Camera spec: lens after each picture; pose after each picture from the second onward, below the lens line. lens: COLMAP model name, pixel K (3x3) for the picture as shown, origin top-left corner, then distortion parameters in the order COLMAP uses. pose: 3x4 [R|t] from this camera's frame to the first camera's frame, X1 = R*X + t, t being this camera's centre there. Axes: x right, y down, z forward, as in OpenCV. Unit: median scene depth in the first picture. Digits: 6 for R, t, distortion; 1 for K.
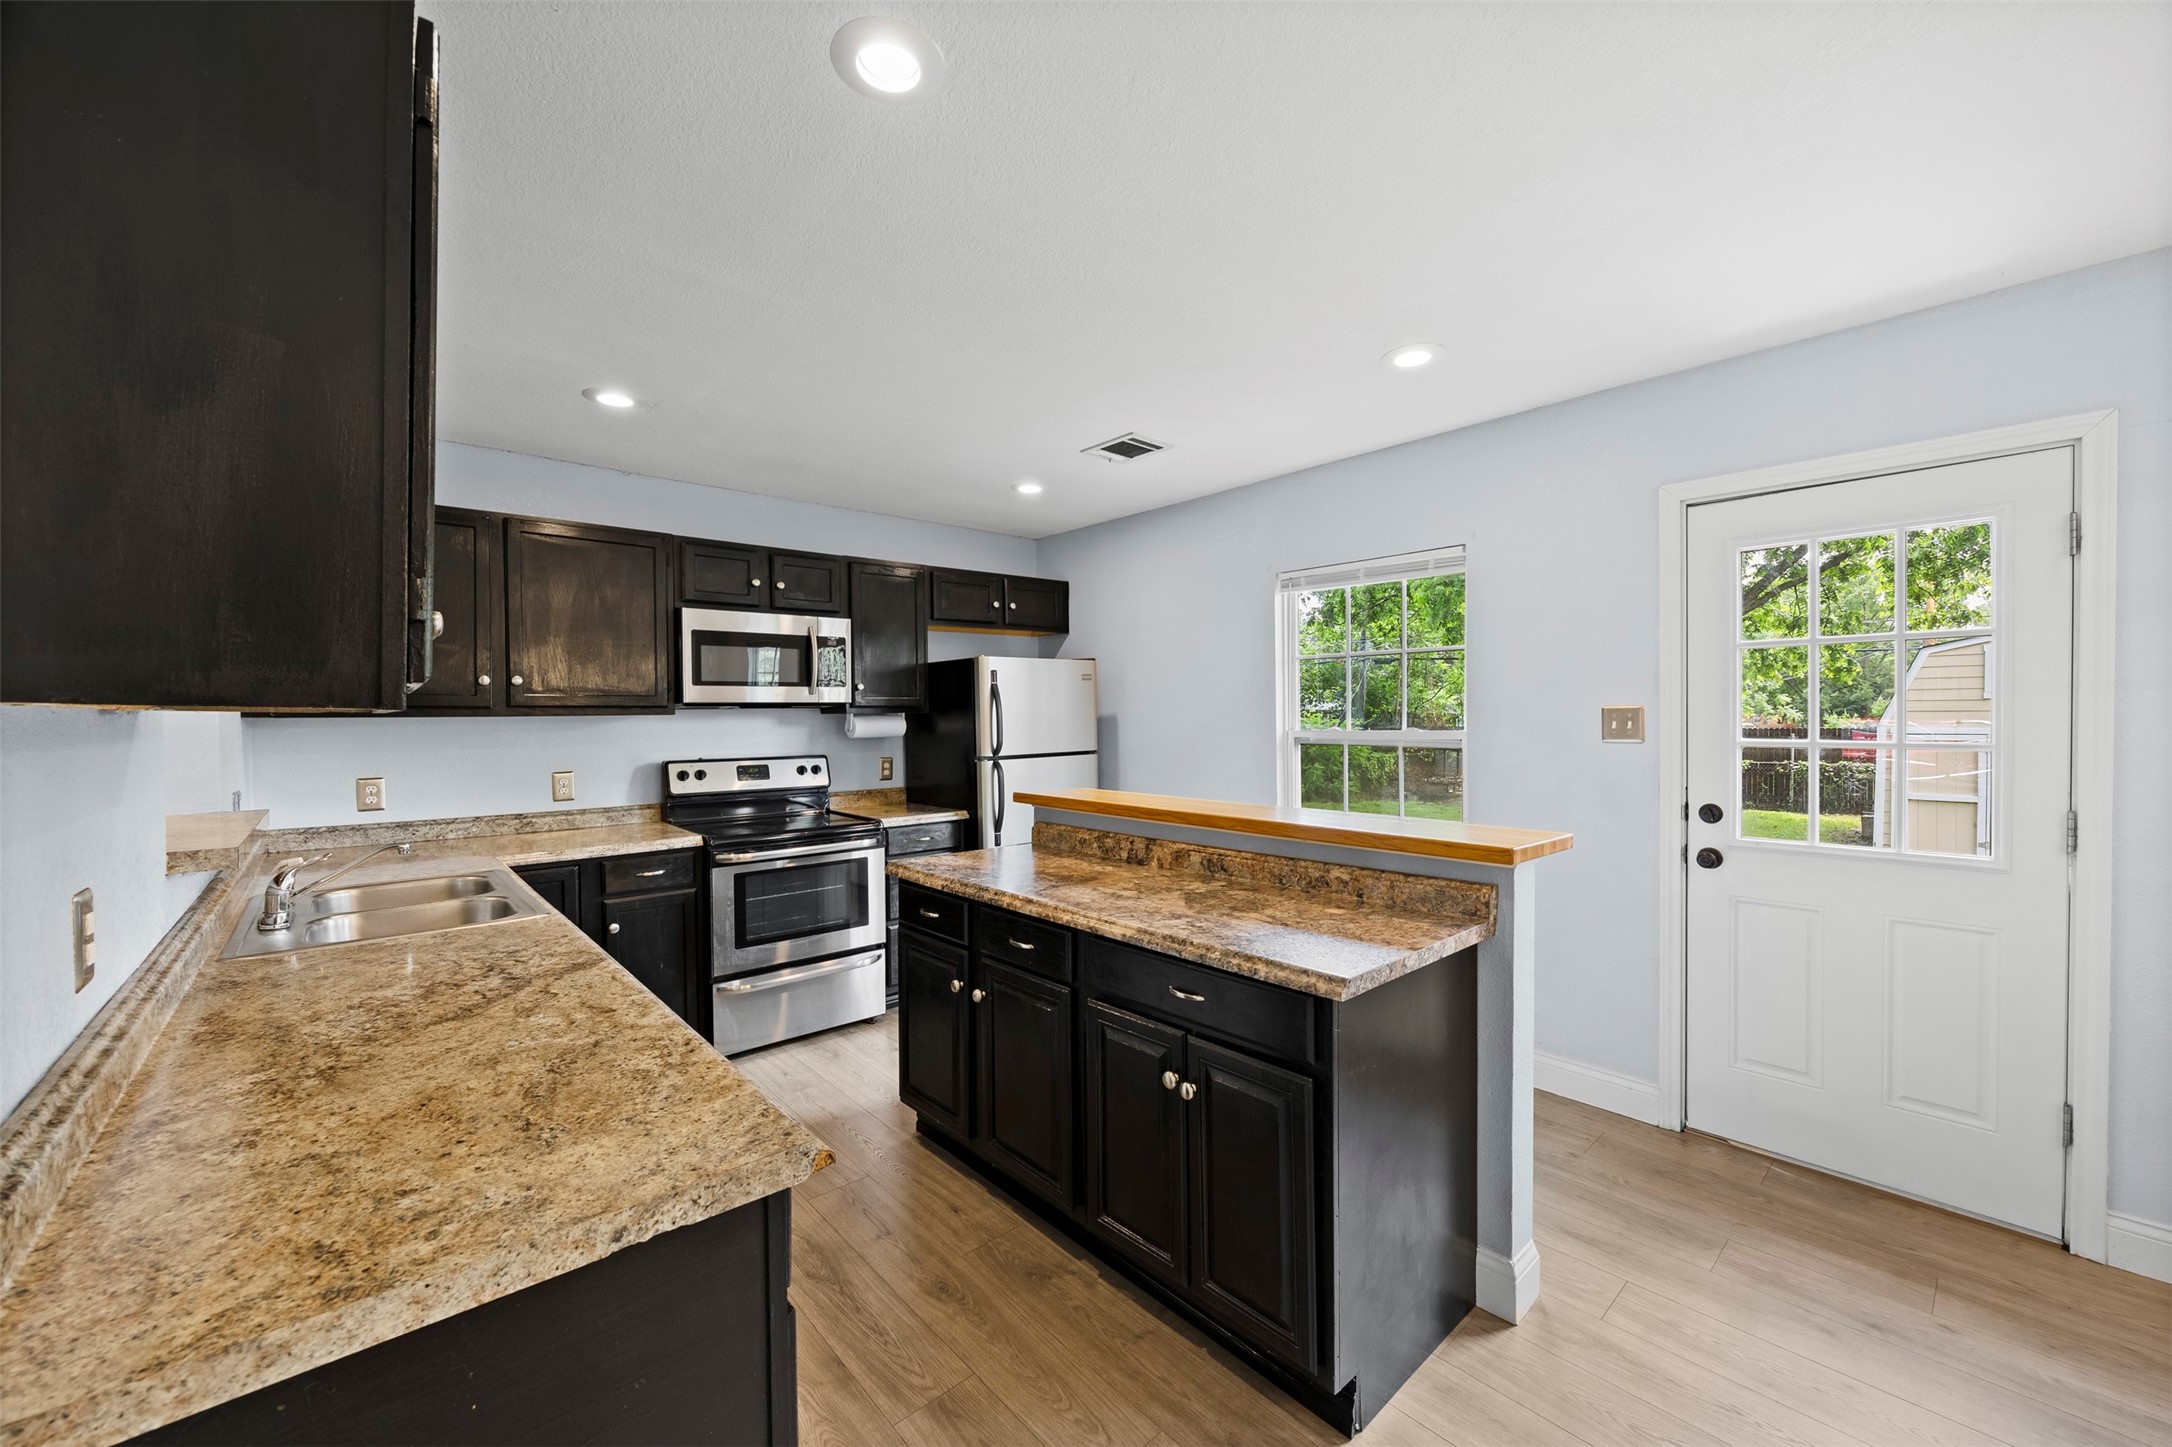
lens RADIAL K [[833.6, 0, 1081.0], [0, 833.6, 728.7], [0, 0, 1]] dist [-0.001897, -0.000048]
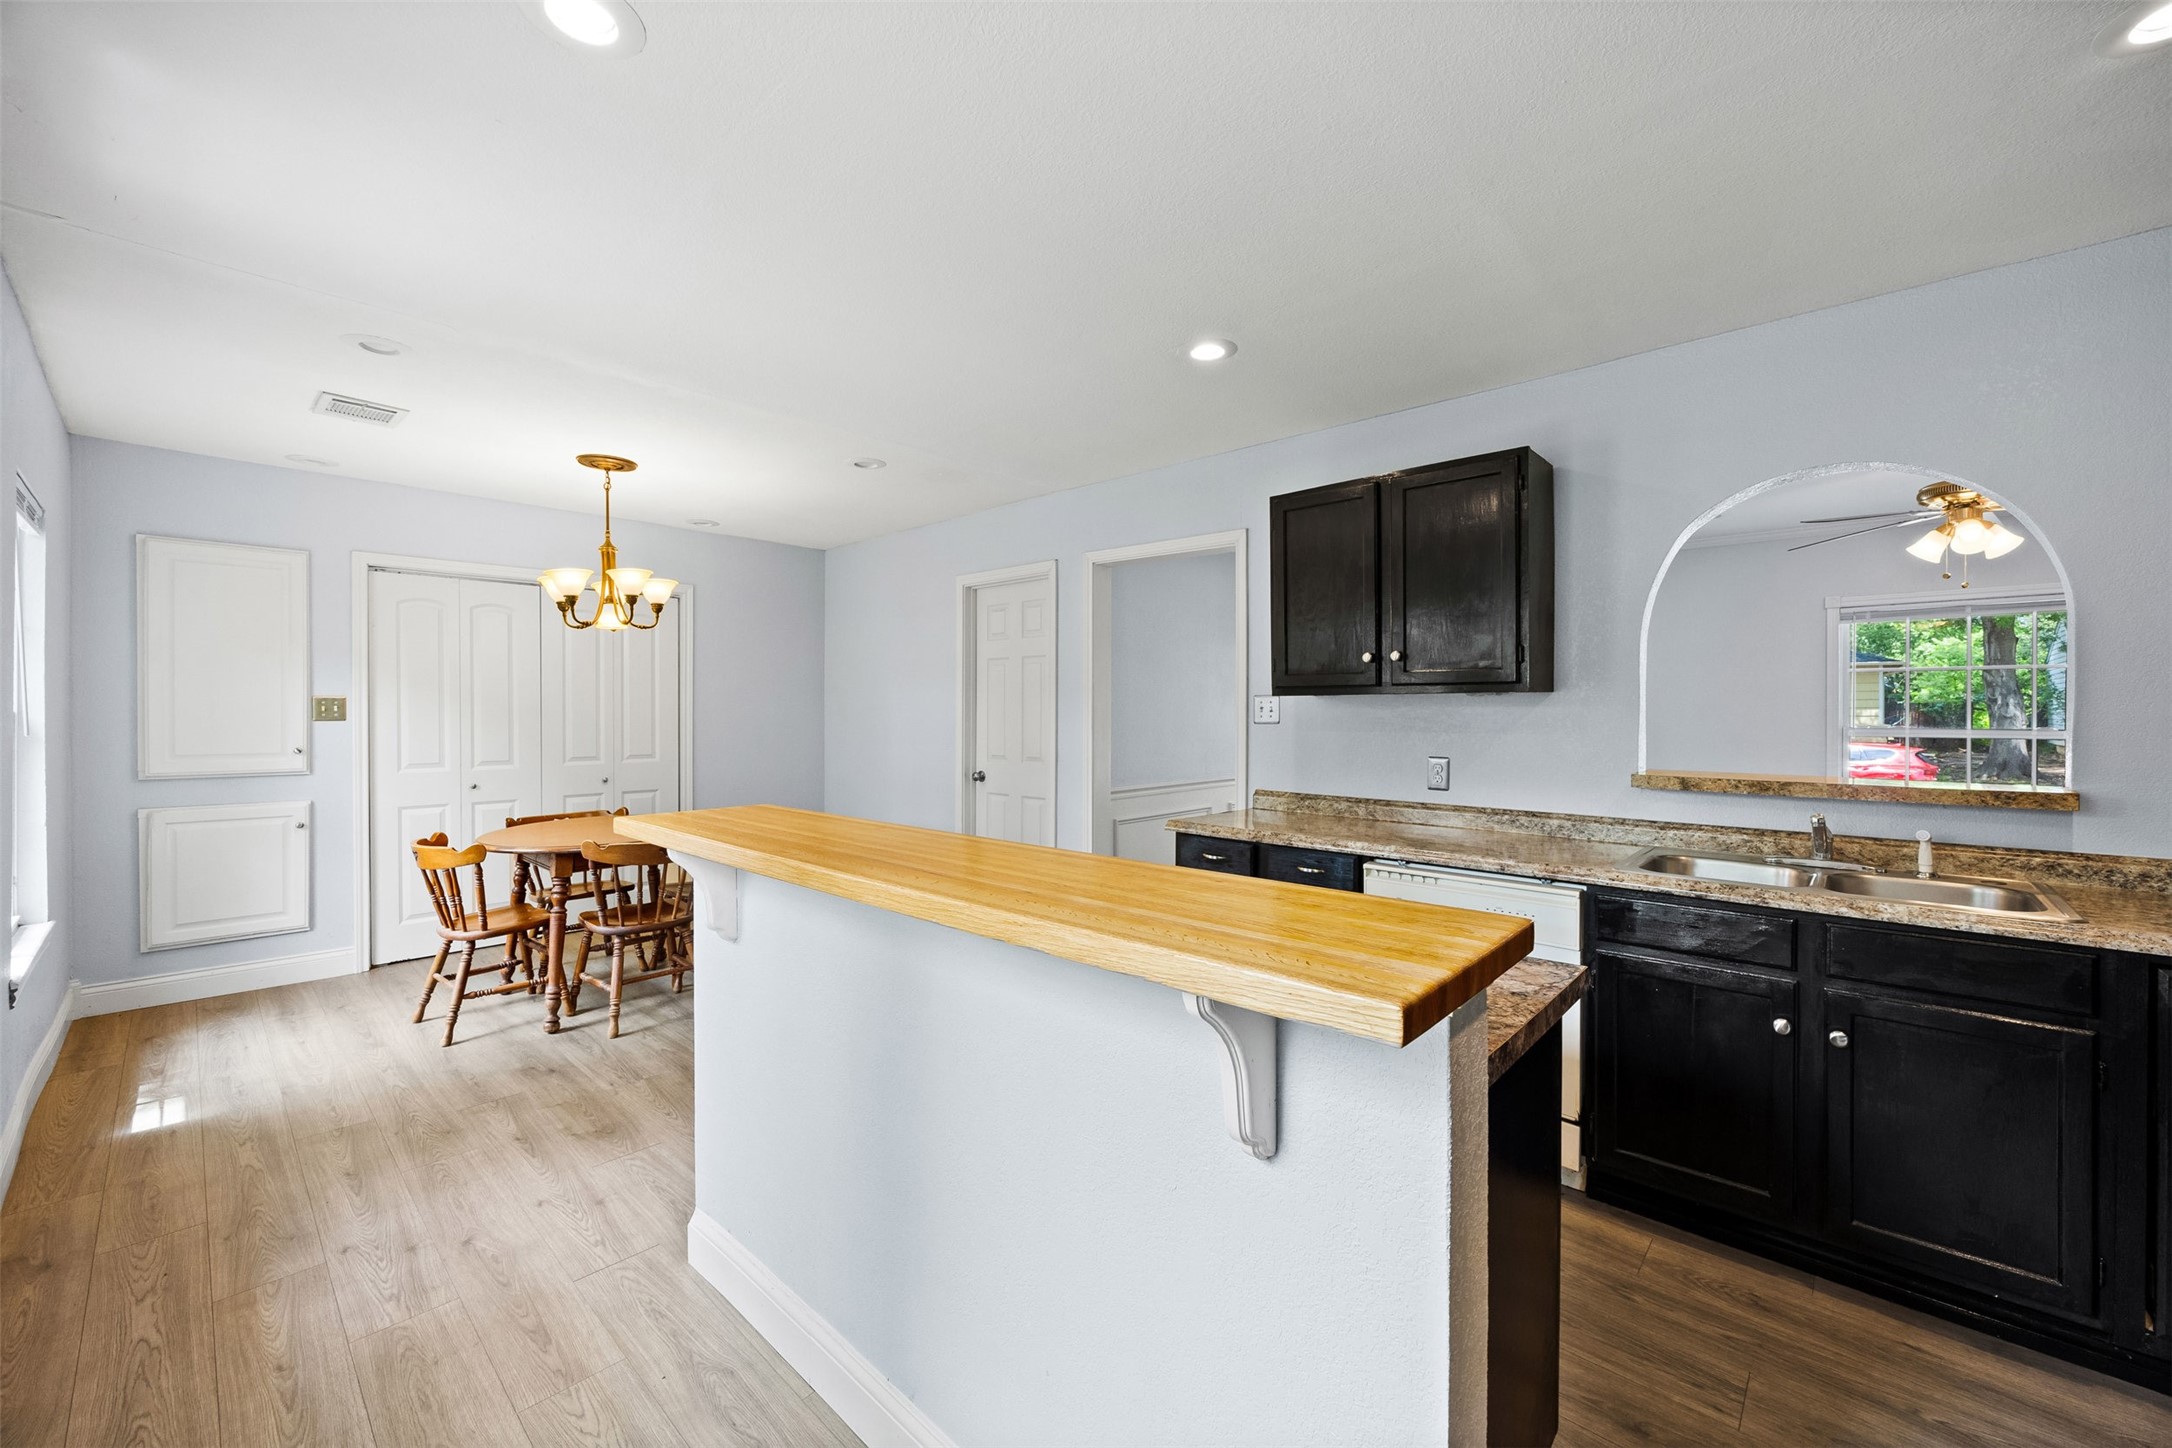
lens RADIAL K [[846.9, 0, 1076.1], [0, 846.9, 713.7], [0, 0, 1]] dist [-0.002568, -0.000144]
pose [[-0.995834, 0.001823, -0.091161, 0.092654], [0.000442, 0.999885, 0.015171, -0.000082], [0.091178, 0.015068, -0.995721, 1.091609]]
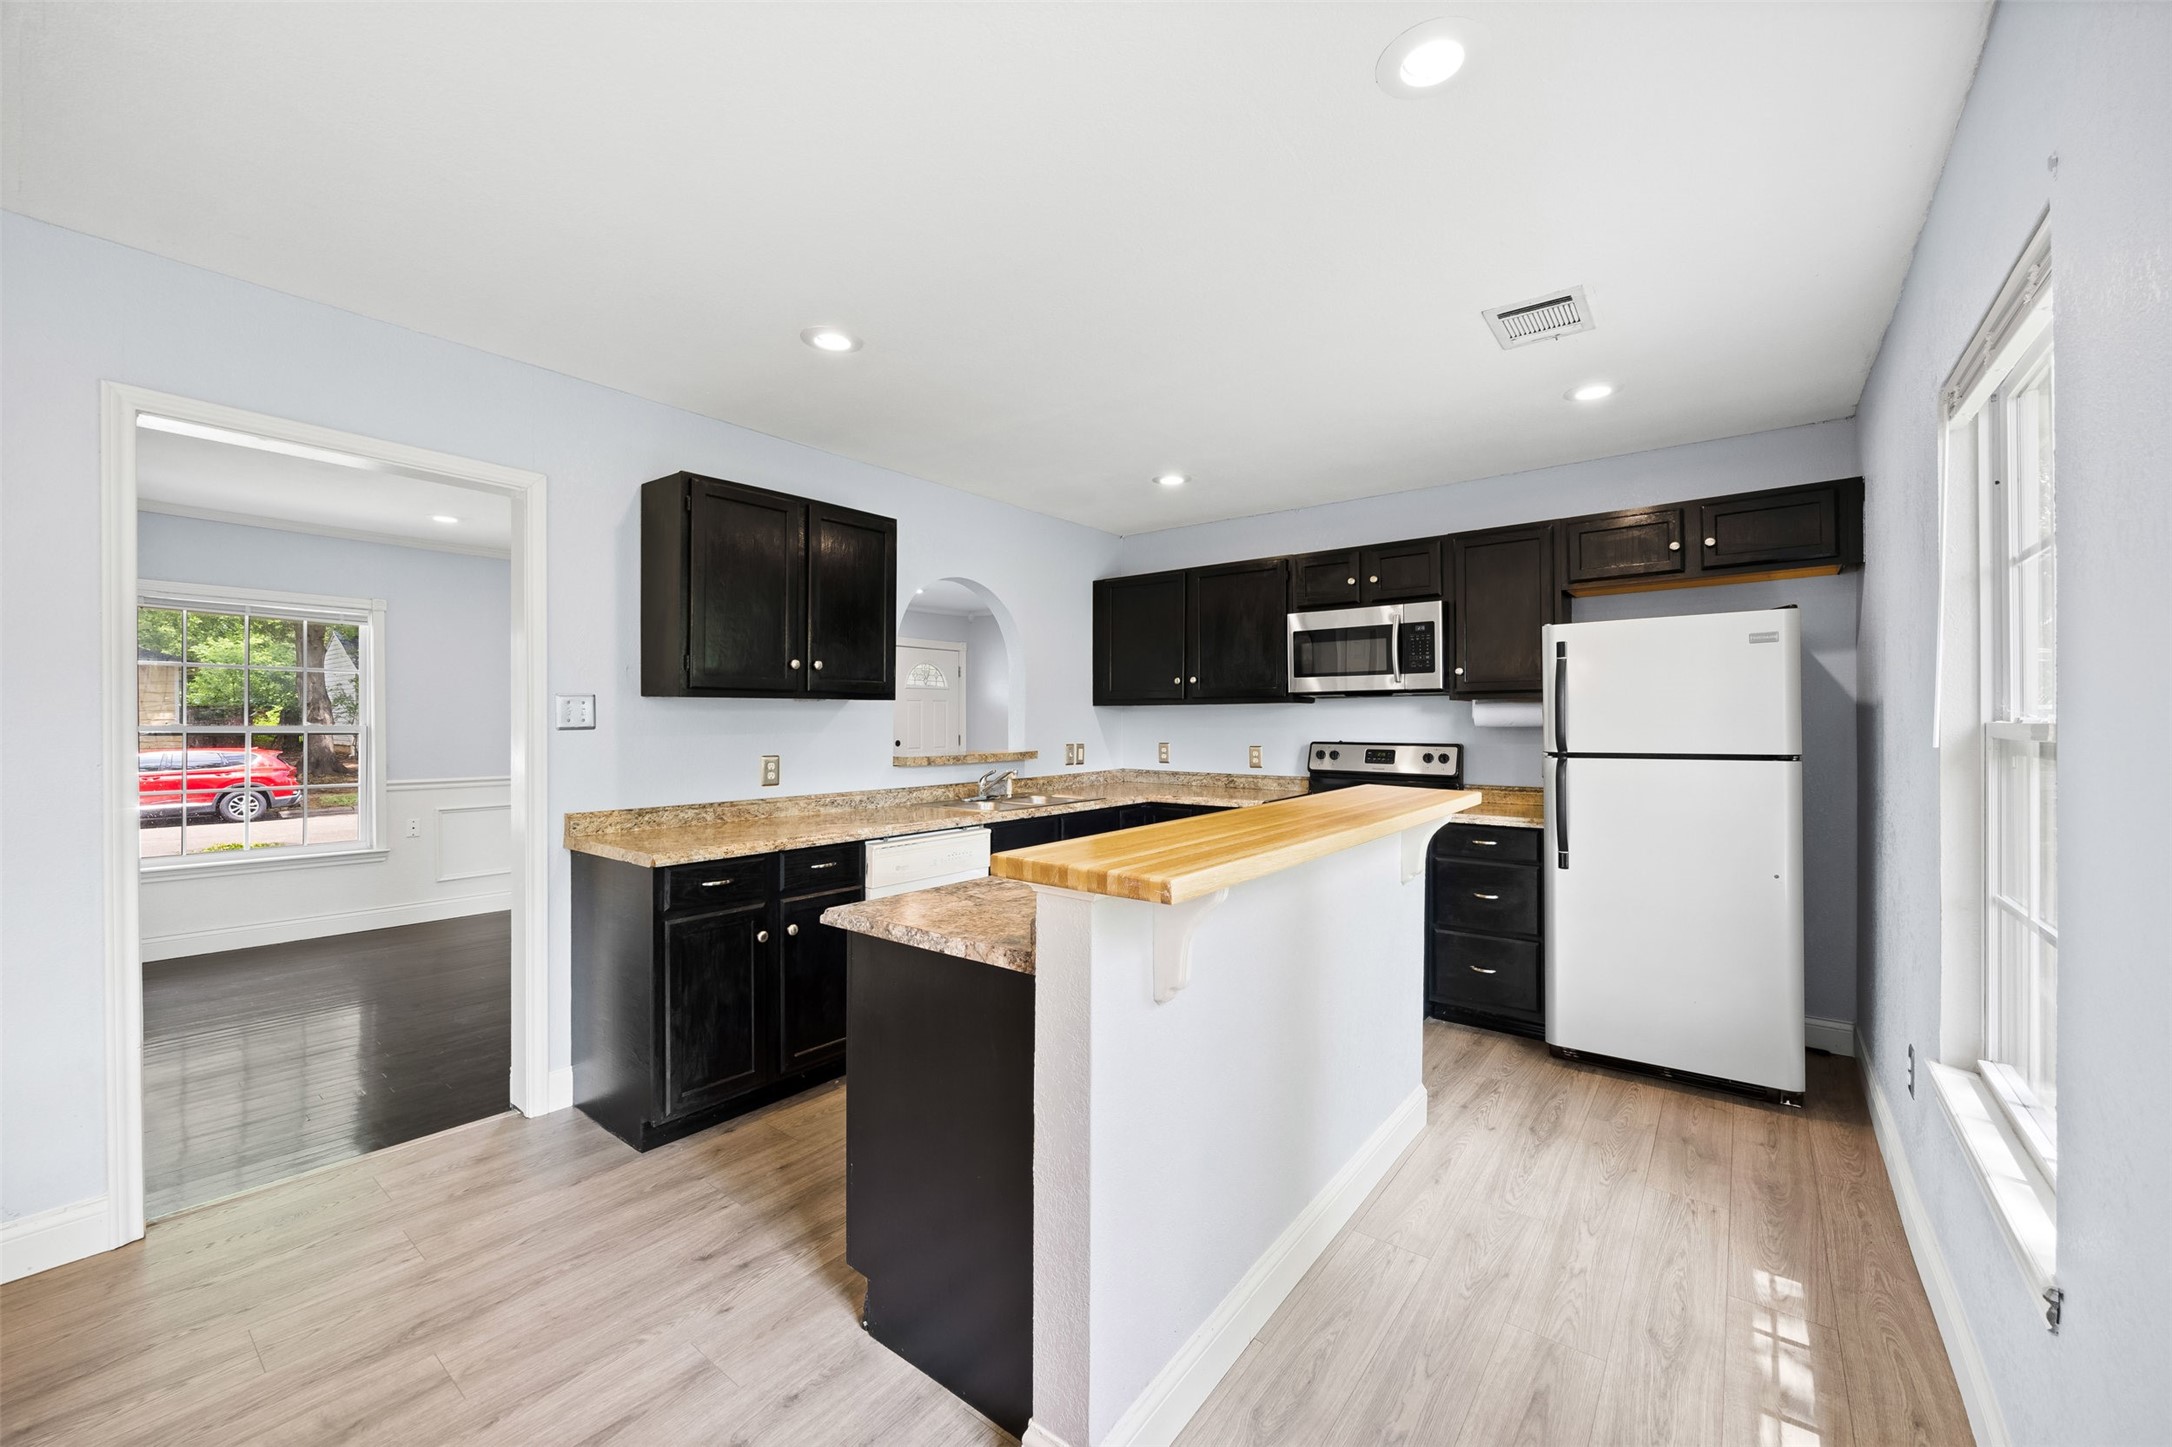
lens RADIAL K [[849.4, 0, 1091.3], [0, 849.4, 720.8], [0, 0, 1]] dist [-0.001201, -0.000019]
pose [[0.186716, 0.009298, -0.982370, 0.644423], [-0.015546, 0.999858, 0.006509, 0.005579], [0.982291, 0.014056, 0.186834, 0.459044]]
